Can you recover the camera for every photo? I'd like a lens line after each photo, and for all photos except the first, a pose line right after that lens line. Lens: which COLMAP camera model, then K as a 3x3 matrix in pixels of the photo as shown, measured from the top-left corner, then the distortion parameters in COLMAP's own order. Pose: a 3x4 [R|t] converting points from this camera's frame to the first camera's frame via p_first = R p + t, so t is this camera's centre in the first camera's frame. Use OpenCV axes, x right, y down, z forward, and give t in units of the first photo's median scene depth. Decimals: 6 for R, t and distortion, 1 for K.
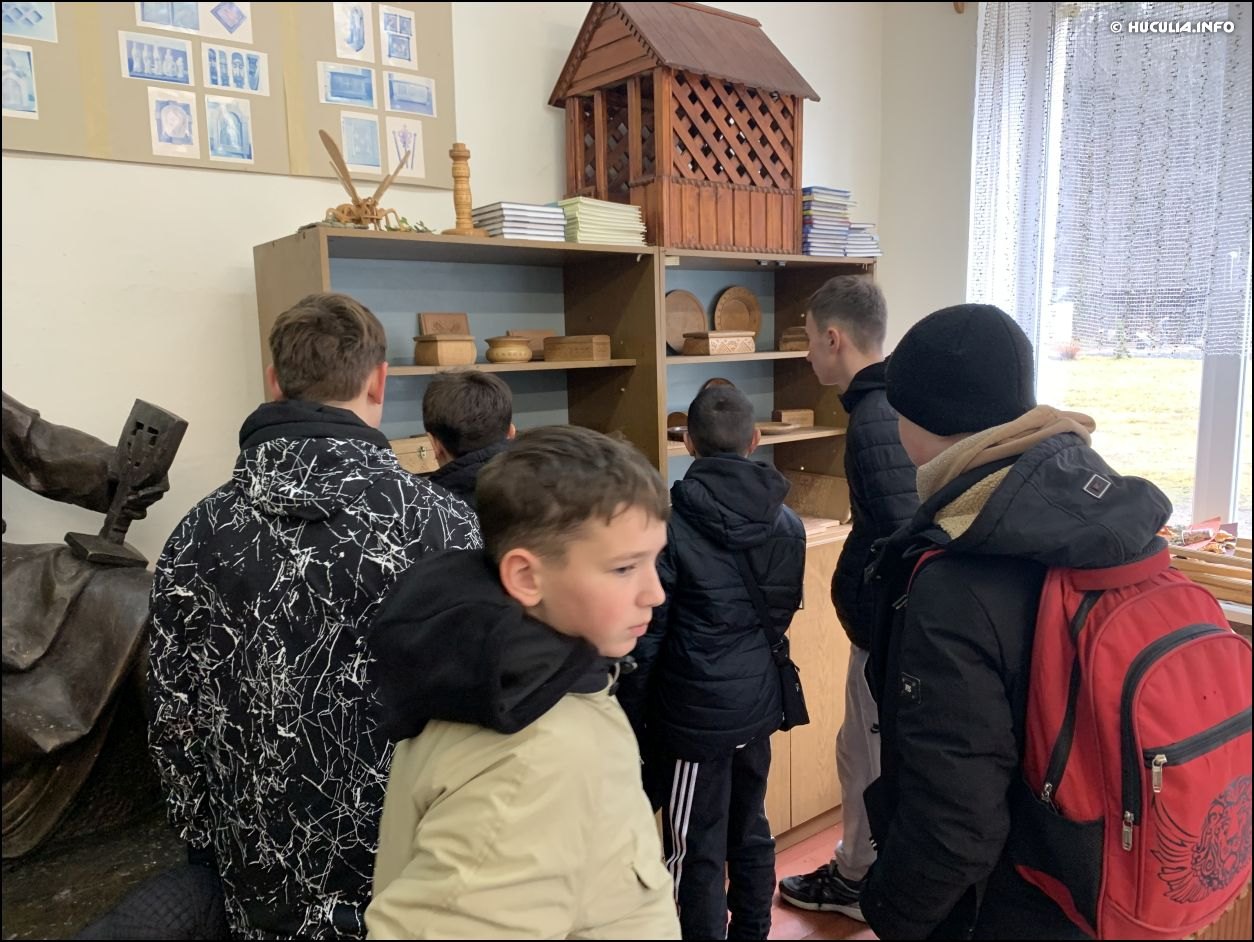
lens RADIAL K [[947.7, 0, 625.5], [0, 947.7, 466.8], [0, 0, 1]] dist [0.004265, 0.006049]
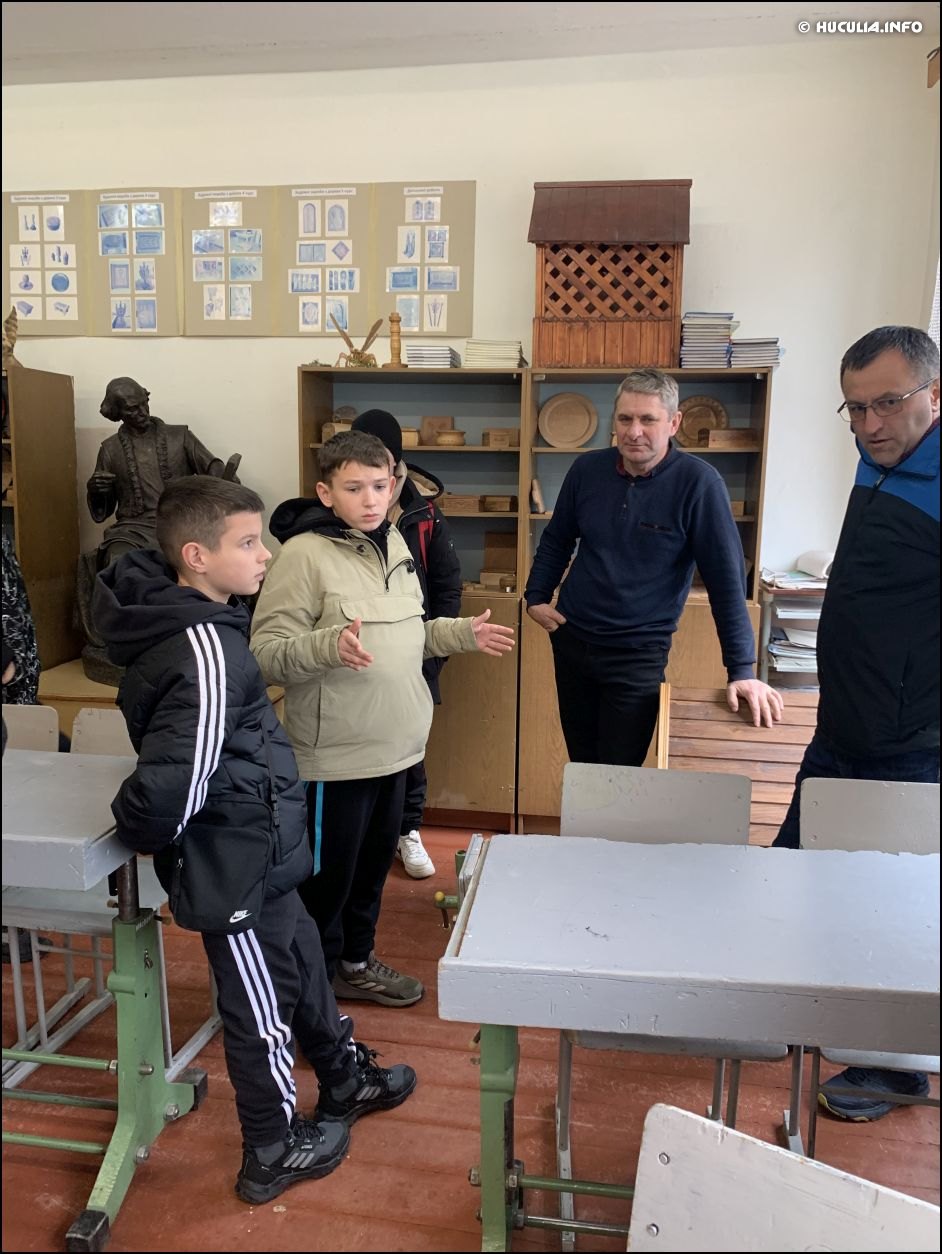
lens RADIAL K [[947.7, 0, 470.0], [0, 947.7, 629.4], [0, 0, 1]] dist [0.004265, 0.006049]
pose [[0.707481, 0.146498, -0.691382, 1.051433], [-0.126131, 0.988747, 0.080439, 0.061481], [0.695386, 0.030295, 0.717998, -0.104891]]
